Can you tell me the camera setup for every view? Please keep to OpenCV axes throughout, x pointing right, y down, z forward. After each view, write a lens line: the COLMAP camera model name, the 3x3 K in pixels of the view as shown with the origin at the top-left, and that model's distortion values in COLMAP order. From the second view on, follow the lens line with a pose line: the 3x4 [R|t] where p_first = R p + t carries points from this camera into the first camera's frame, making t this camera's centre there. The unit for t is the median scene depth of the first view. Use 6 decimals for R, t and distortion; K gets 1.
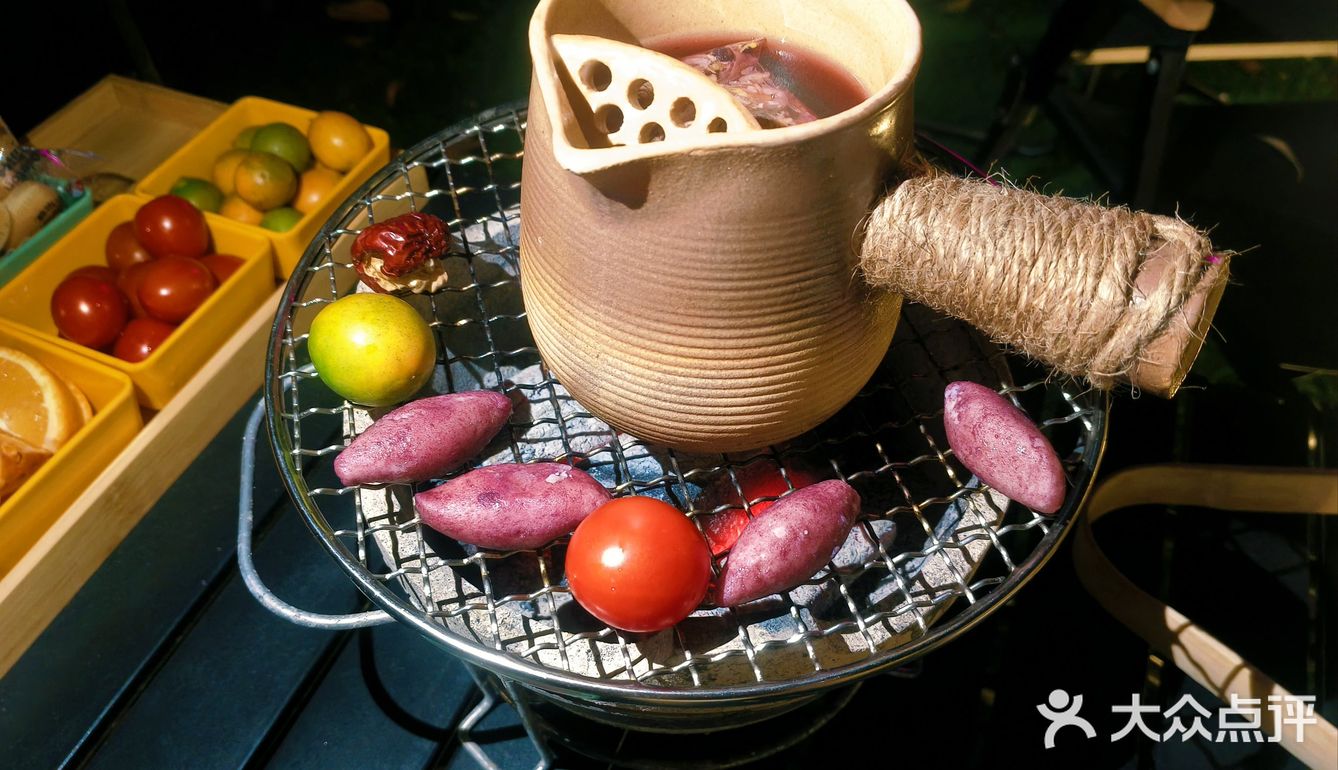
lens RADIAL K [[1043.0, 0, 631.3], [0, 1043.0, 383.5], [0, 0, 1]] dist [0.118751, -0.267389]
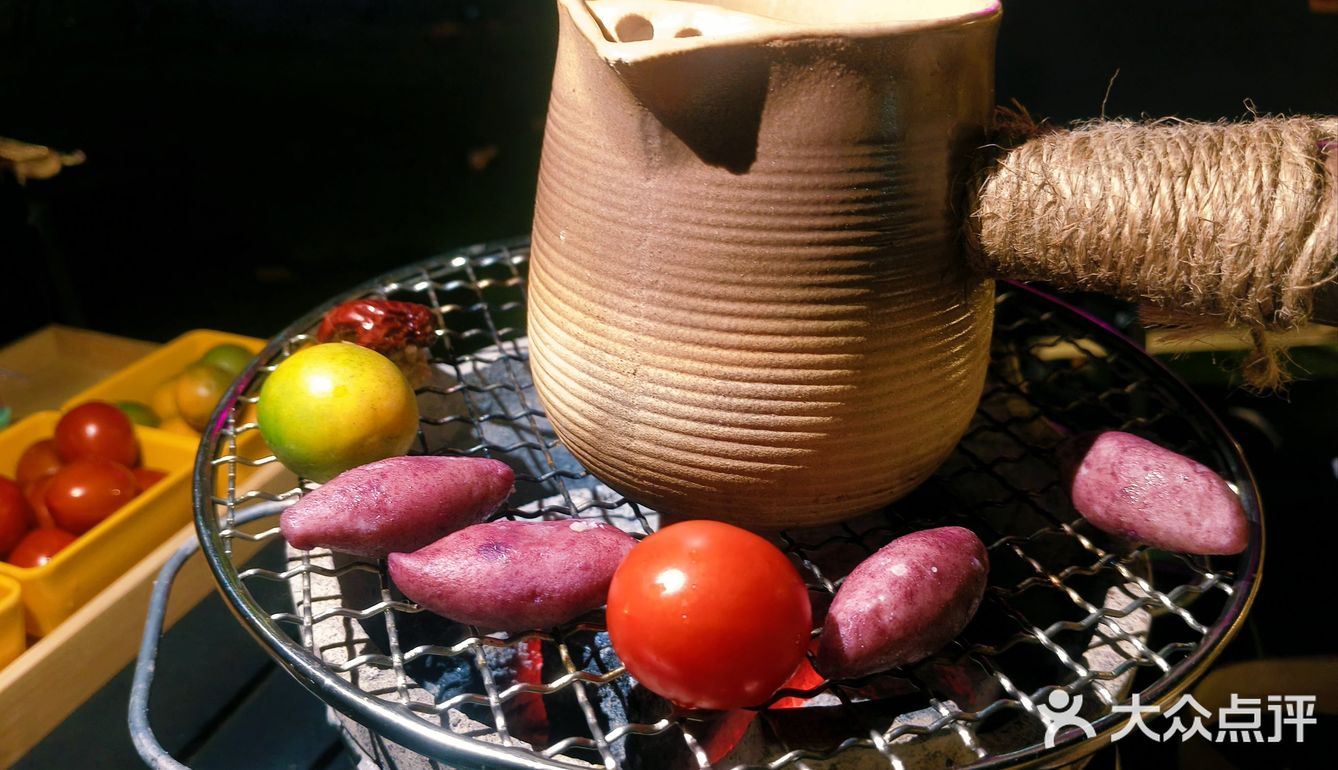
lens RADIAL K [[1043.0, 0, 631.3], [0, 1043.0, 383.5], [0, 0, 1]] dist [0.118751, -0.267389]
pose [[0.998134, -0.005174, 0.060846, -0.087325], [0.027052, 0.930763, -0.364621, 0.283238], [-0.054747, 0.365586, 0.929166, 0.285508]]
